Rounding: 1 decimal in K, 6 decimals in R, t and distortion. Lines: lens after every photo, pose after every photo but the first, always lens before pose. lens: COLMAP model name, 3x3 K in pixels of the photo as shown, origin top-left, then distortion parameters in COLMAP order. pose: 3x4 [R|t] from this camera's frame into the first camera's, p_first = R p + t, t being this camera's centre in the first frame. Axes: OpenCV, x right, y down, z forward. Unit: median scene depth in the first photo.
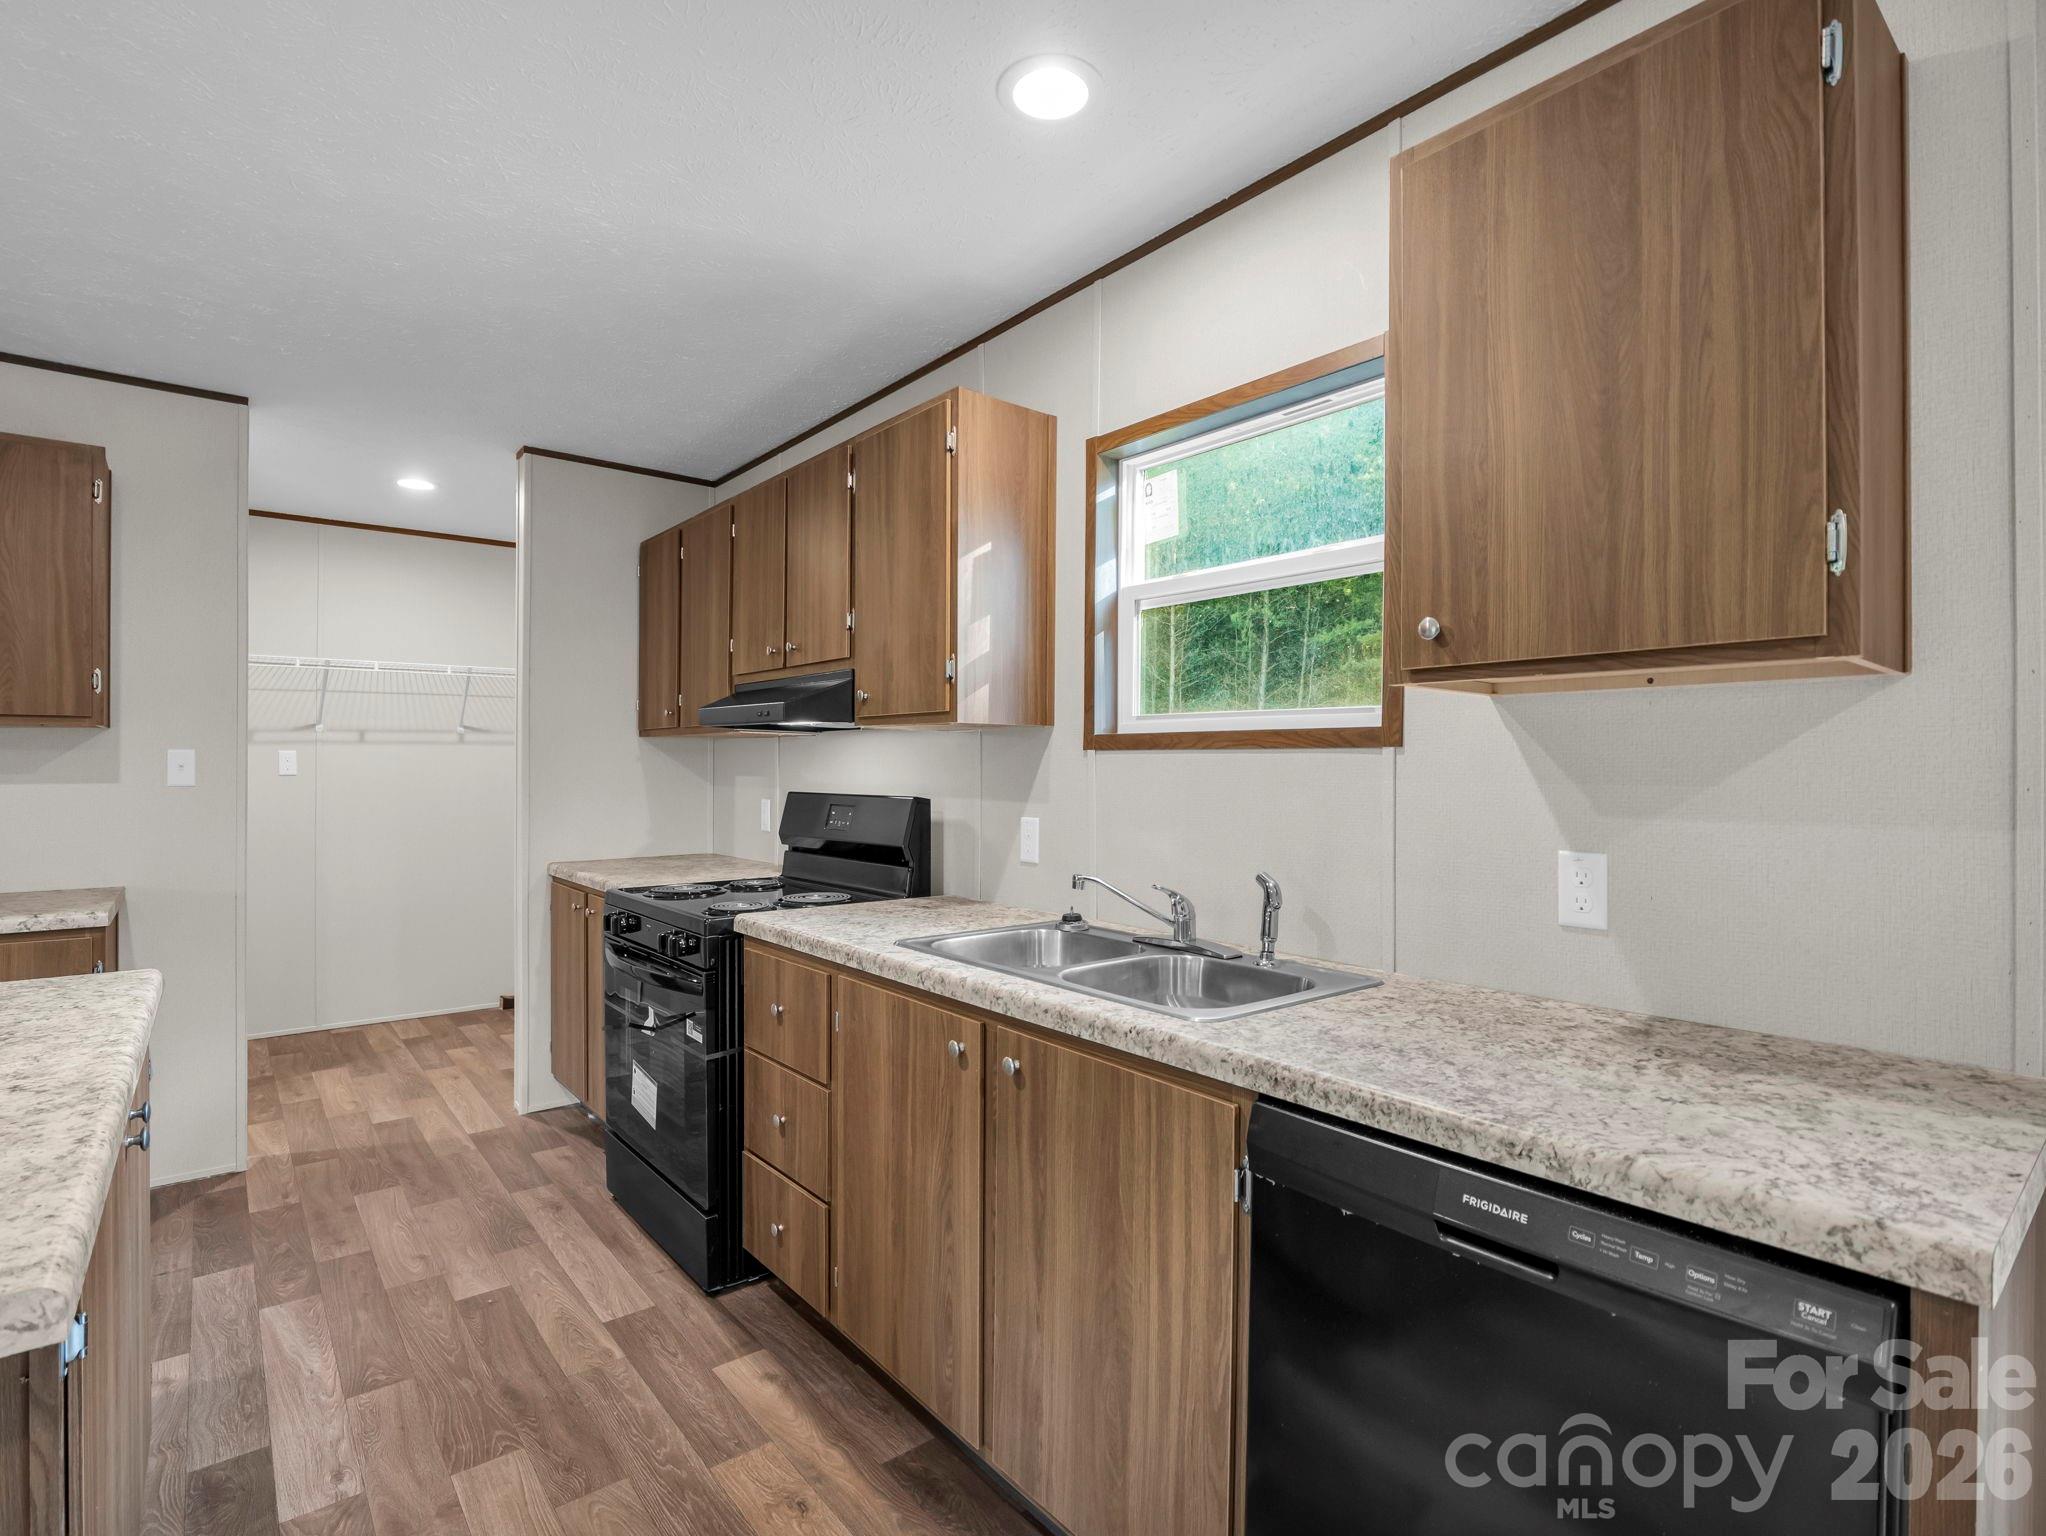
lens RADIAL K [[998.9, 0, 1023.0], [0, 998.9, 768.0], [0, 0, 1]] dist [-0.011602, 0.001113]
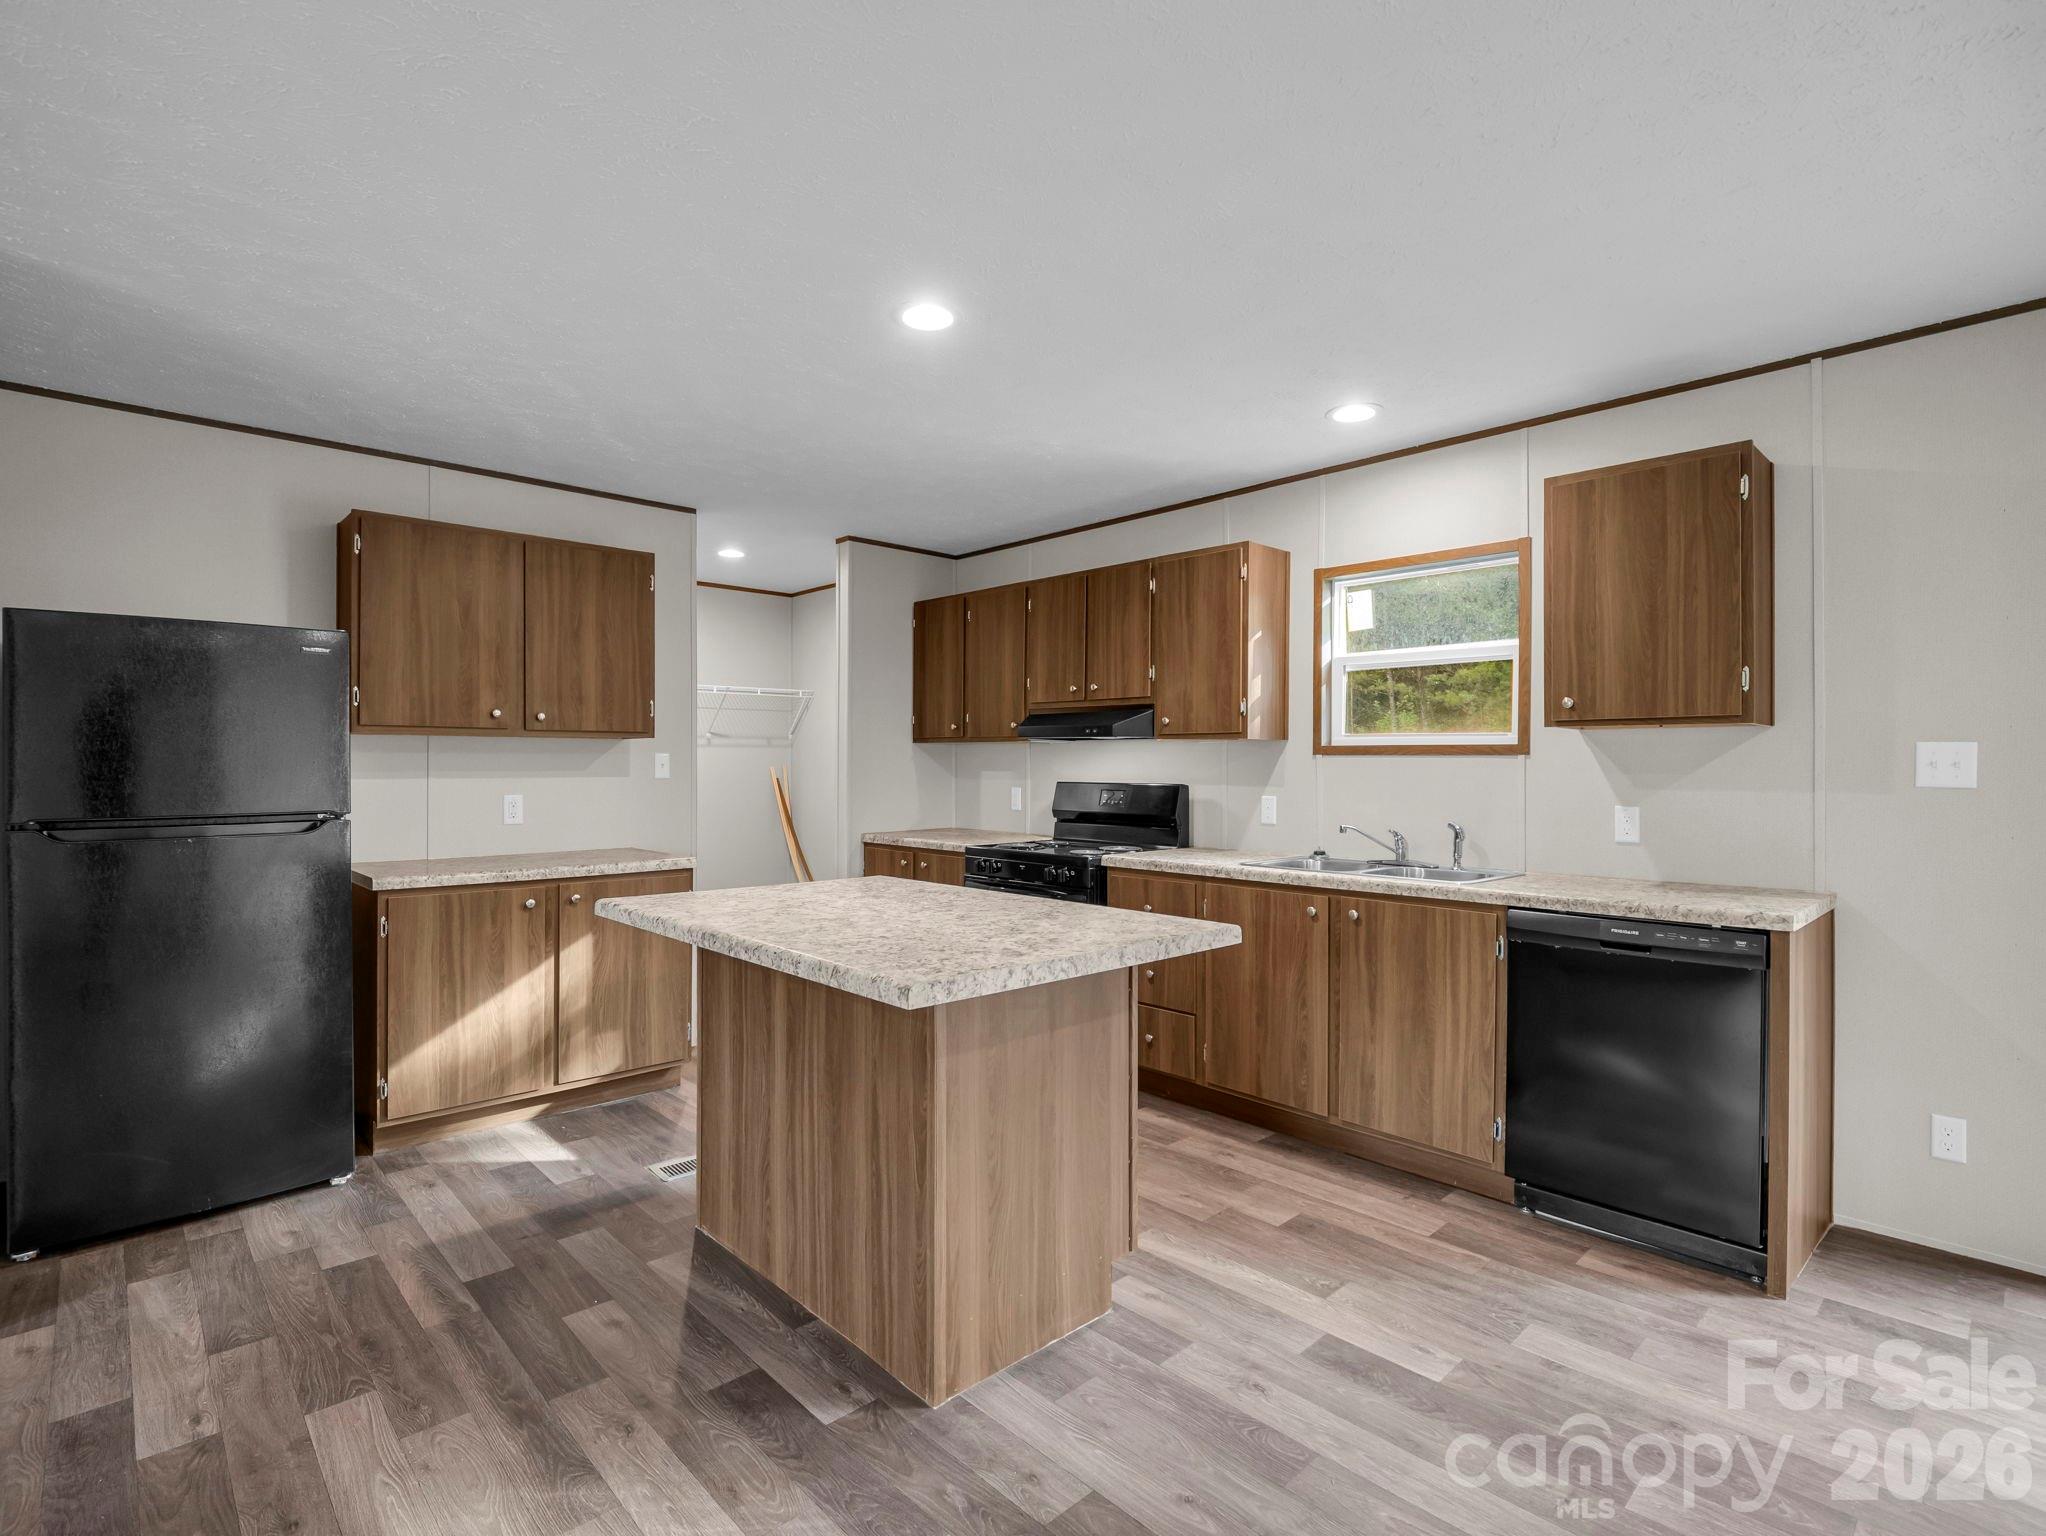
lens RADIAL K [[998.9, 0, 1023.0], [0, 998.9, 768.0], [0, 0, 1]] dist [-0.011602, 0.001113]
pose [[0.997432, -0.002019, 0.071592, -0.727346], [0.001637, 0.999984, 0.005395, -0.008230], [-0.071602, -0.005264, 0.997419, -0.846939]]
